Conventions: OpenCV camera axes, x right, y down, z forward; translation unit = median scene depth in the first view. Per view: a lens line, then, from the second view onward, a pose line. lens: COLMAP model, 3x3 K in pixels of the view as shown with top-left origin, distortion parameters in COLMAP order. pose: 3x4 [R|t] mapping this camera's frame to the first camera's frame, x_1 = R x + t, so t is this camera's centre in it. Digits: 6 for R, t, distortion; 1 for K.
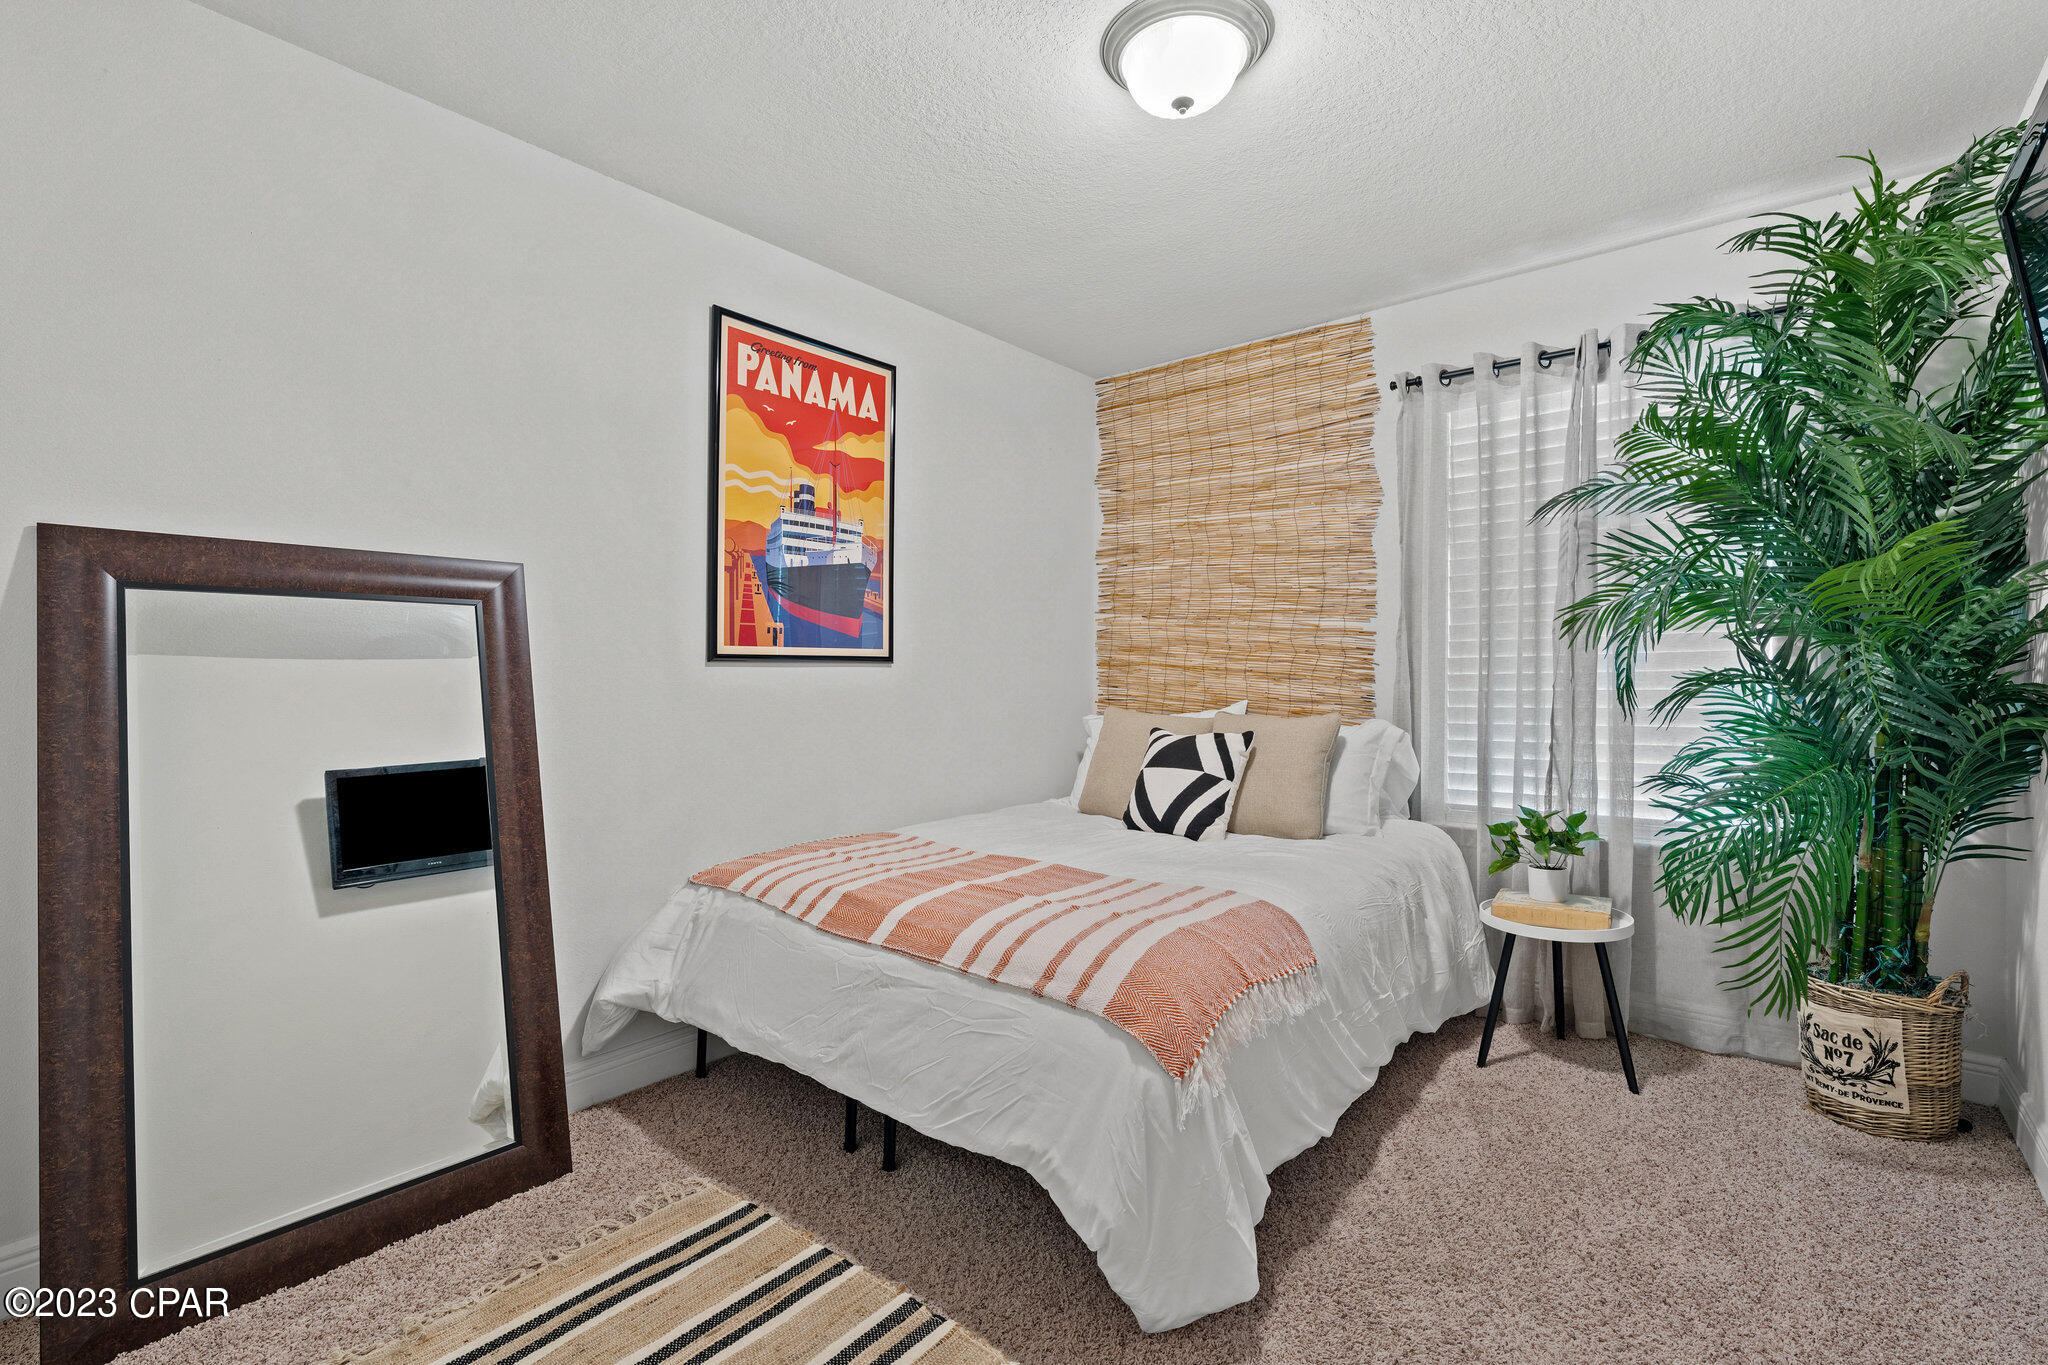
lens RADIAL K [[925.3, 0, 1033.0], [0, 925.3, 677.4], [0, 0, 1]] dist [-0.003785, 0.000659]
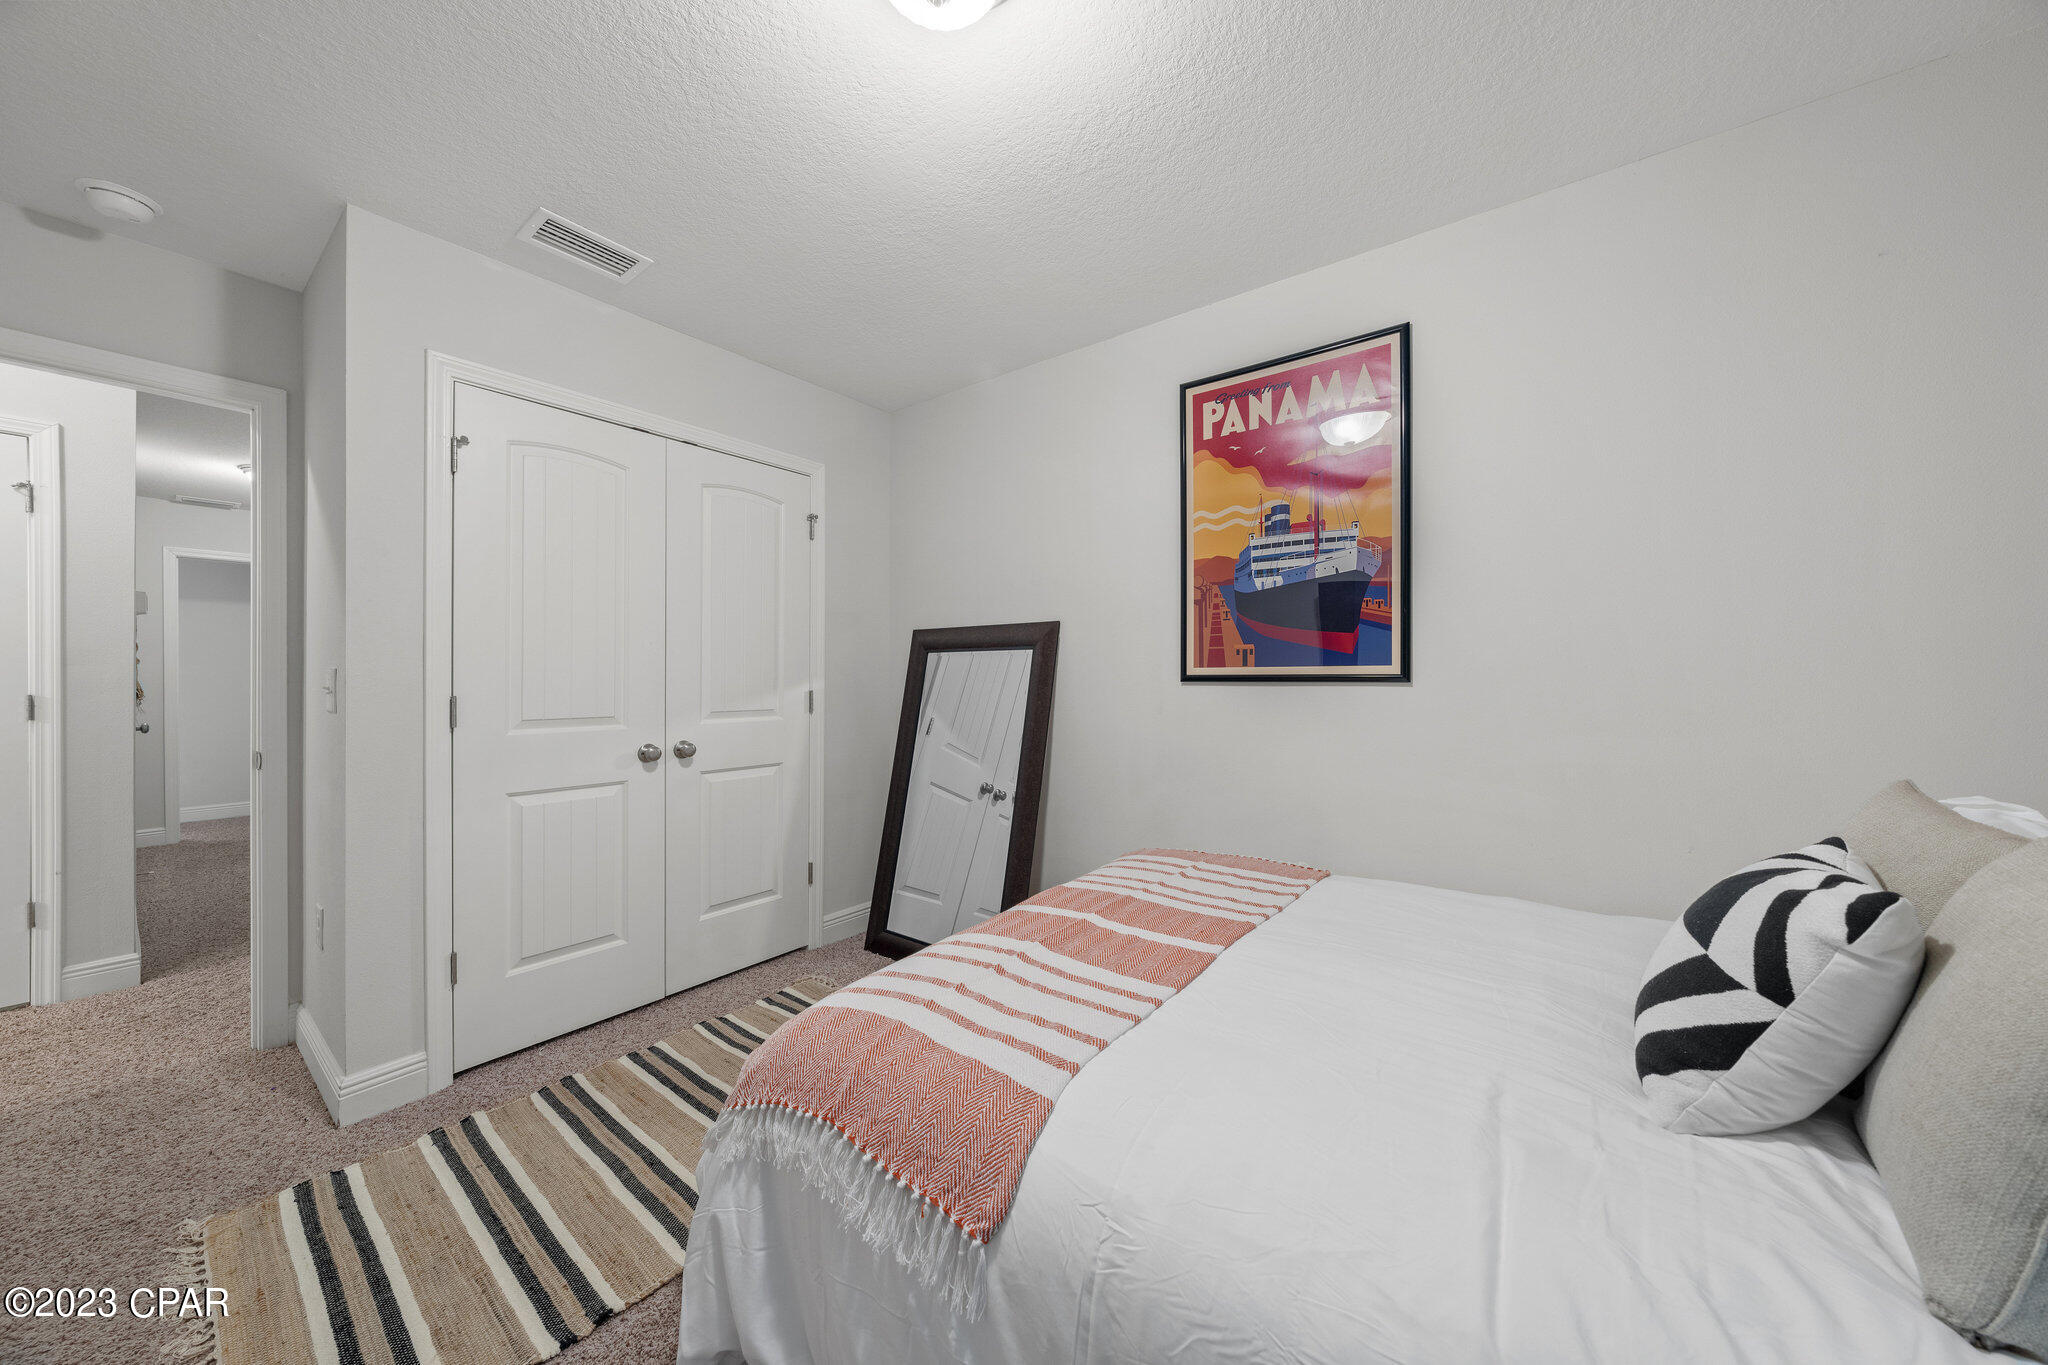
lens RADIAL K [[677.0, 0, 1025.7], [0, 677.0, 680.2], [0, 0, 1]] dist [0.000144, 0.000003]
pose [[0.042527, 0.003576, -0.999089, 0.489320], [-0.006267, 0.999975, 0.003312, -0.018954], [0.999076, 0.006121, 0.042549, 0.708404]]
